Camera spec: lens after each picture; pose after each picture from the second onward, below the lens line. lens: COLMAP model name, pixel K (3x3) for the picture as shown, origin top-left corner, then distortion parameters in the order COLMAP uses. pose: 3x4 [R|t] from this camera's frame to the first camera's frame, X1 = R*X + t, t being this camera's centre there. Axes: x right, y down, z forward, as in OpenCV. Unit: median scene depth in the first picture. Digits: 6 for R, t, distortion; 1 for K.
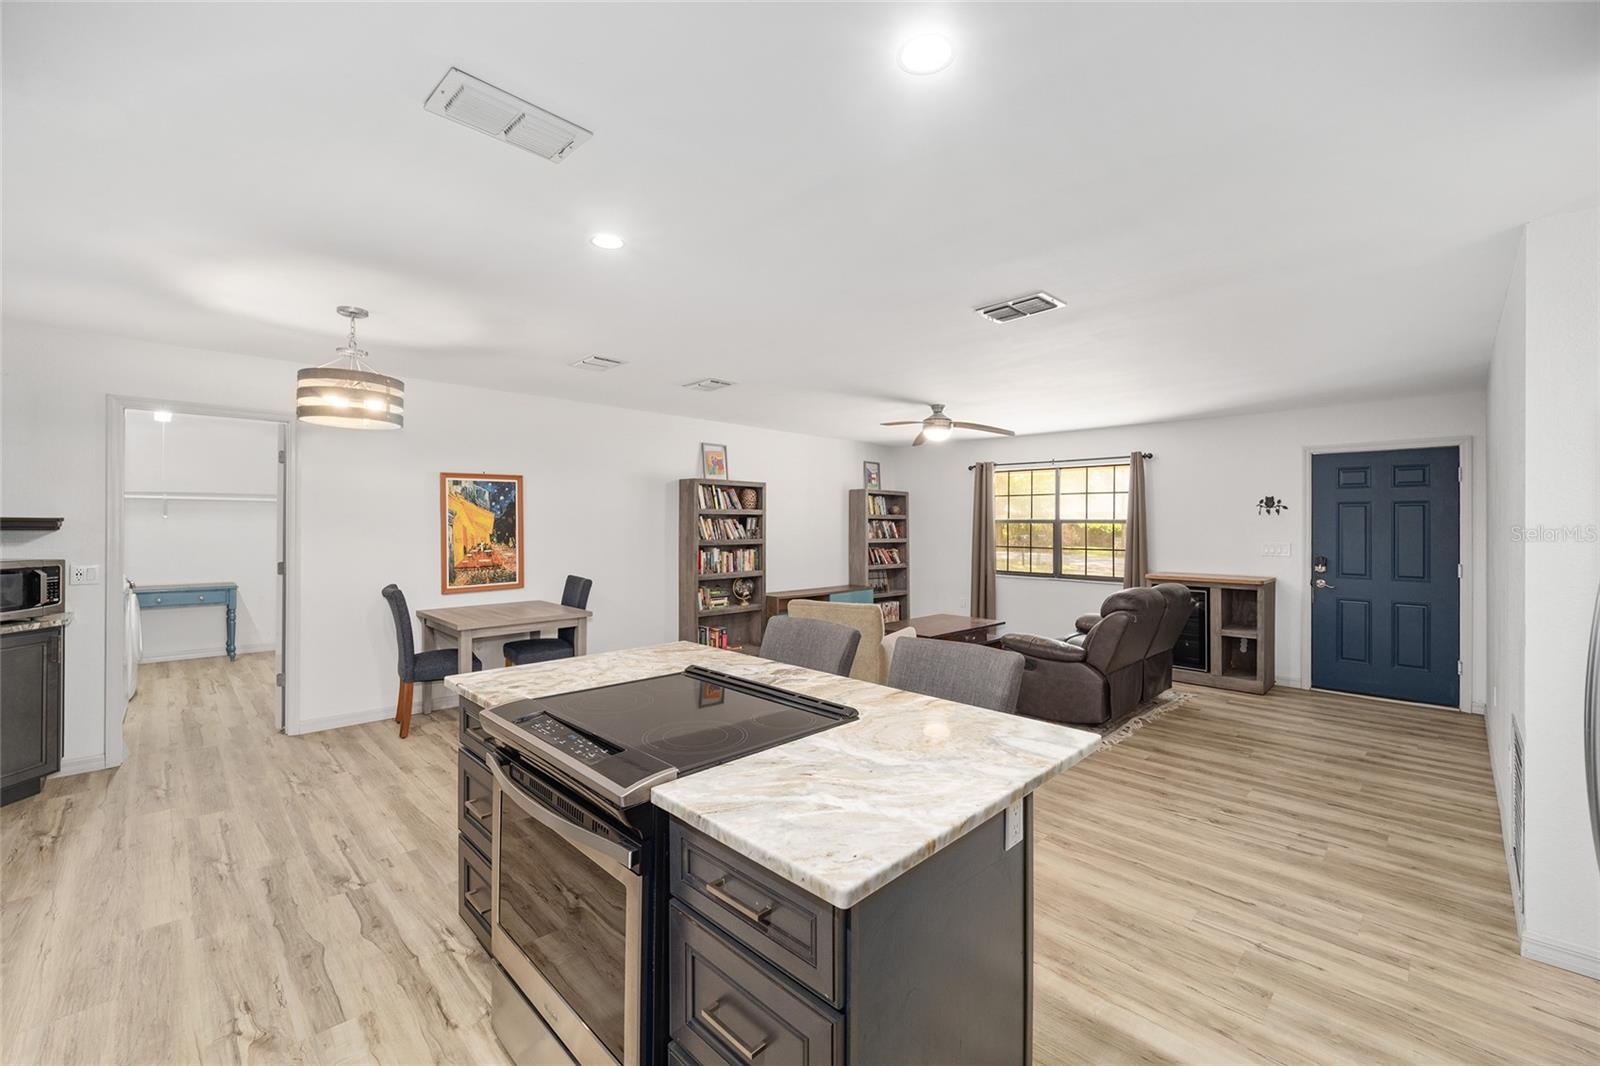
lens RADIAL K [[651.7, 0, 795.6], [0, 651.7, 517.4], [0, 0, 1]] dist [-0.002870, -0.001678]
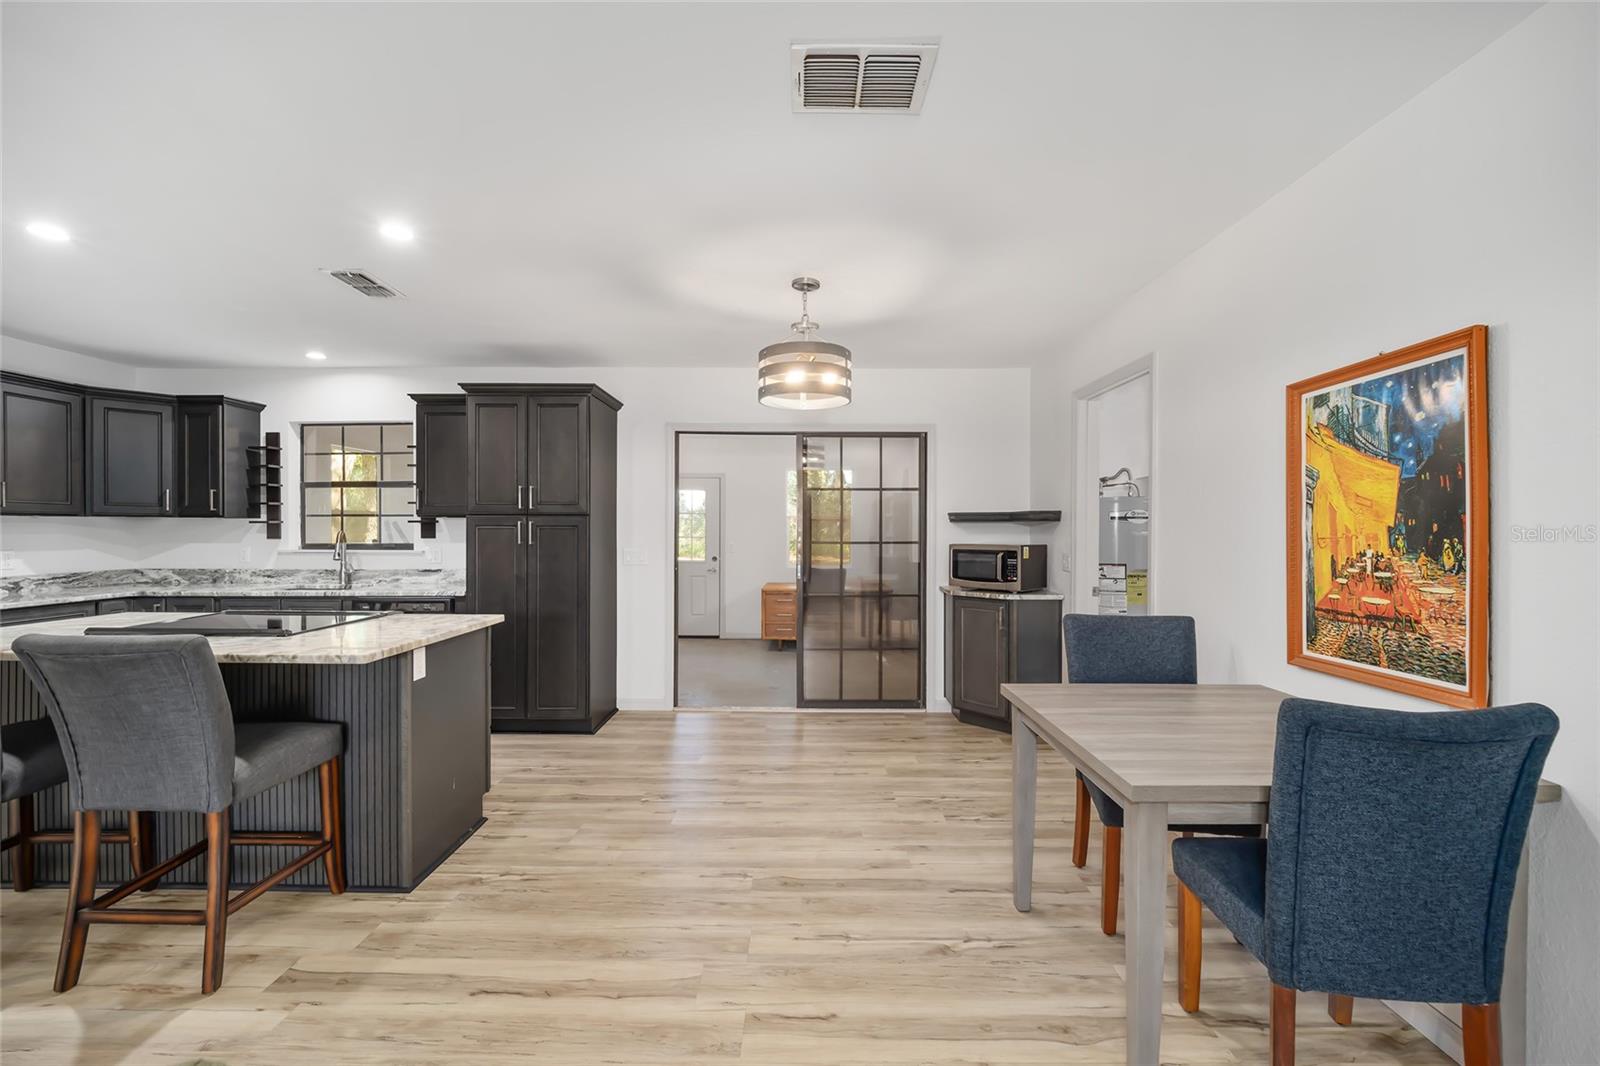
lens RADIAL K [[651.7, 0, 797.4], [0, 651.7, 534.3], [0, 0, 1]] dist [-0.002870, -0.001678]
pose [[-0.707558, -0.003273, -0.706648, -0.000511], [-0.003052, 0.999994, -0.001575, 0.029149], [0.706649, 0.001042, -0.707564, 0.953150]]
